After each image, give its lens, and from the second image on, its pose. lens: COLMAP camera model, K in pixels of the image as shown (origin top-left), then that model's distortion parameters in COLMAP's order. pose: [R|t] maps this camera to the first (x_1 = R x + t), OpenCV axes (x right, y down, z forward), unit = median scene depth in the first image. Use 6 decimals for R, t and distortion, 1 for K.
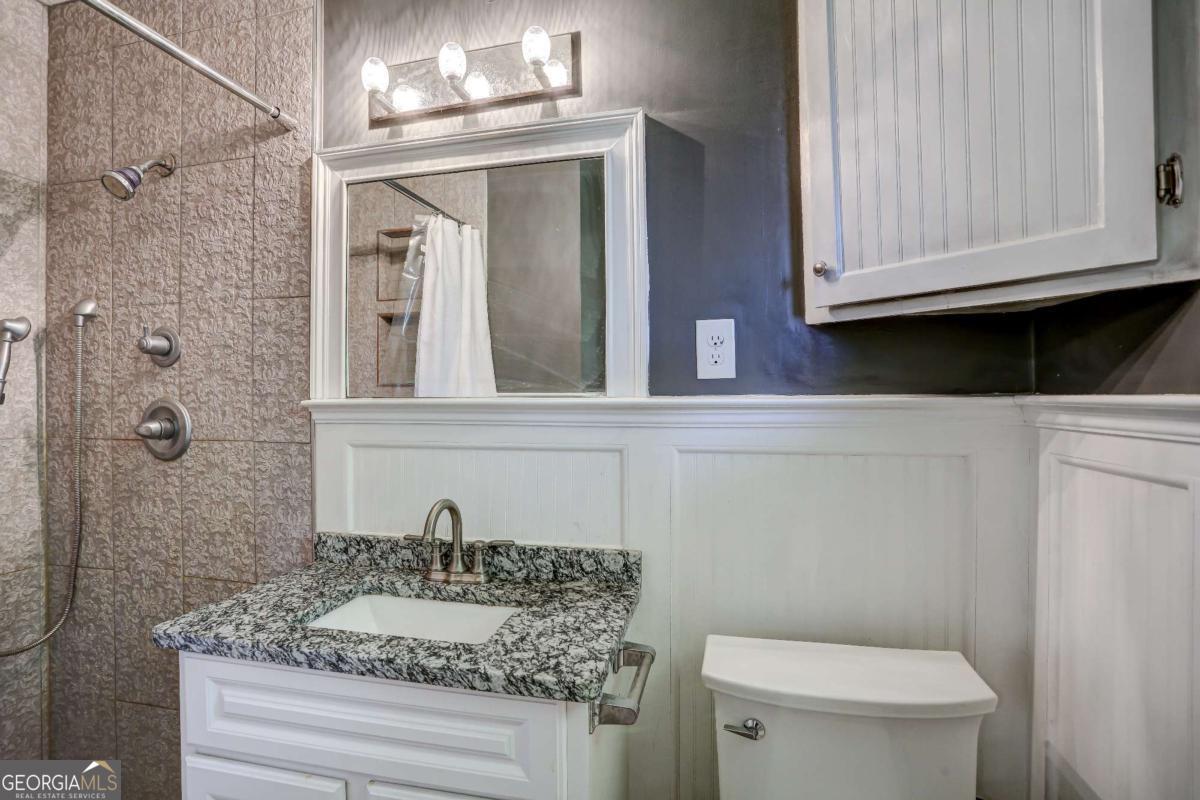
lens RADIAL K [[600.1, 0, 598.1], [0, 600.1, 398.5], [0, 0, 1]] dist [-0.081816, 0.037784]
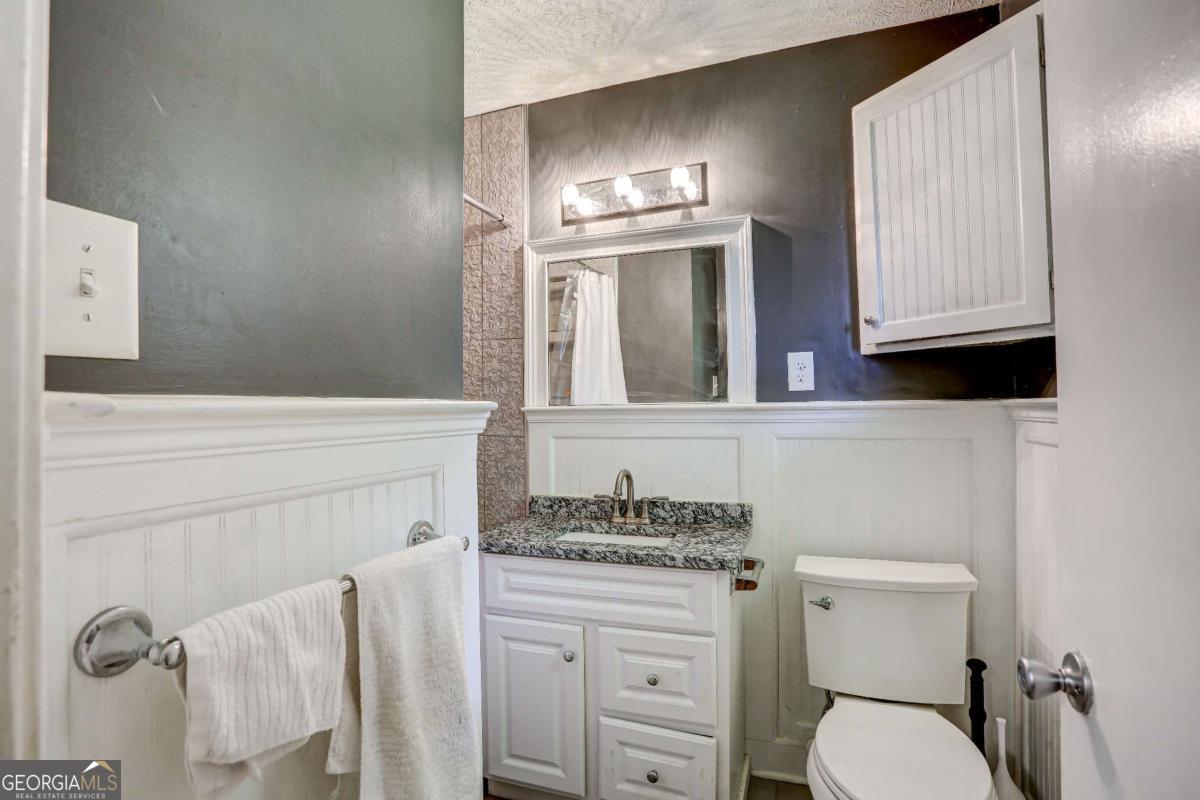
lens RADIAL K [[600.1, 0, 598.1], [0, 600.1, 398.5], [0, 0, 1]] dist [-0.081816, 0.037784]
pose [[0.990937, -0.008777, -0.134037, -0.108664], [0.006309, 0.999803, -0.018826, 0.011459], [0.134176, 0.017810, 0.990797, -0.547261]]
